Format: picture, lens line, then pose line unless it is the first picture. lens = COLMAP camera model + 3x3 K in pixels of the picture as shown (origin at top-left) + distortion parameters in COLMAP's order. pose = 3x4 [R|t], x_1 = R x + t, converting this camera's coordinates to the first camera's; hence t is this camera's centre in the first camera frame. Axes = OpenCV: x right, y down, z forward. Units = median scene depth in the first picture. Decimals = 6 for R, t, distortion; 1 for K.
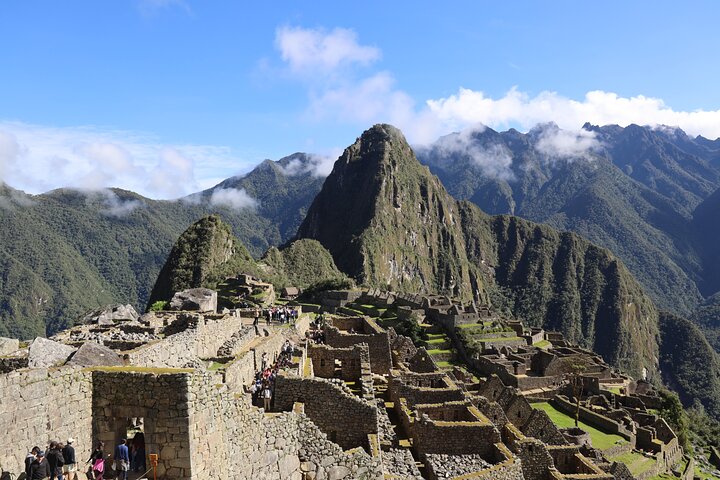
lens RADIAL K [[542.1, 0, 365.0], [0, 542.1, 242.6], [0, 0, 1]] dist [-0.070372, 0.094355]
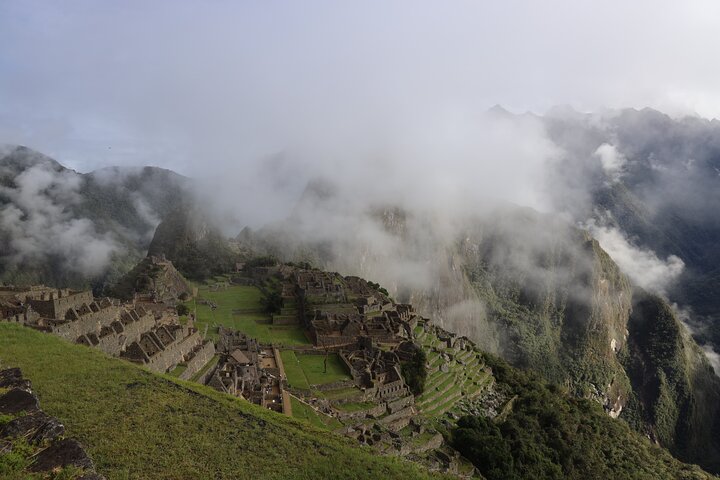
lens RADIAL K [[507.6, 0, 360.0], [0, 507.6, 240.0], [0, 0, 1]] dist [-0.096774, 0.104683]
pose [[0.997904, 0.013650, -0.063251, 0.087096], [-0.010857, 0.998959, 0.044299, -0.009873], [0.063790, -0.043519, 0.997014, -0.049999]]
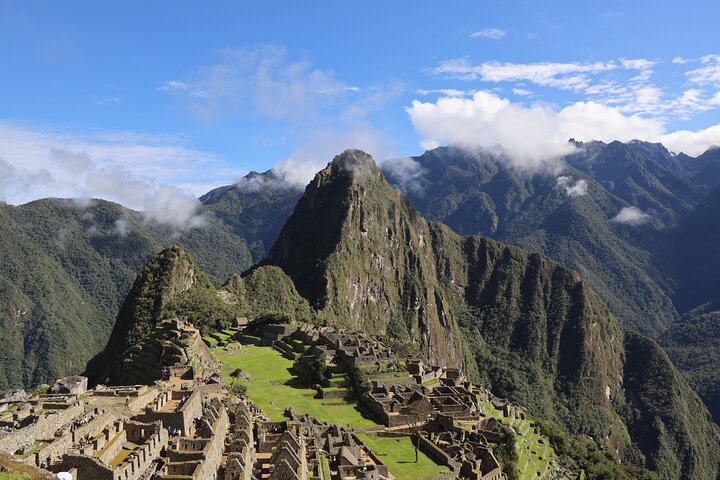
lens RADIAL K [[543.6, 0, 363.0], [0, 543.6, 239.6], [0, 0, 1]] dist [-0.070071, 0.096728]
pose [[0.999756, 0.011981, 0.018533, 0.036626], [-0.011493, 0.999590, -0.026218, -0.020898], [-0.018840, 0.025999, 0.999484, -0.041923]]
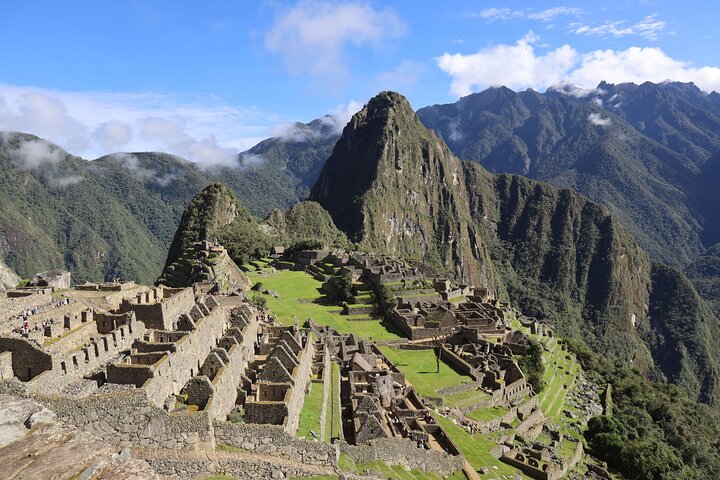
lens RADIAL K [[502.2, 0, 363.7], [0, 502.2, 238.1], [0, 0, 1]] dist [-0.089991, 0.077524]
pose [[0.998230, -0.006339, -0.059129, 0.044972], [0.011025, 0.996792, 0.079272, -0.007397], [0.058437, -0.079784, 0.995098, -0.018631]]
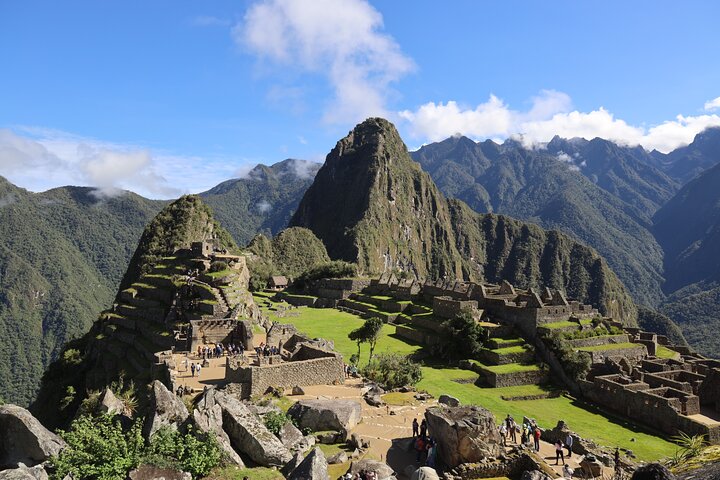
lens RADIAL K [[501.4, 0, 366.2], [0, 501.4, 237.5], [0, 0, 1]] dist [-0.099059, 0.078208]
pose [[0.999474, 0.009922, 0.030869, -0.011891], [-0.009496, 0.999858, -0.013935, 0.014116], [-0.031002, 0.013634, 0.999426, 0.098640]]
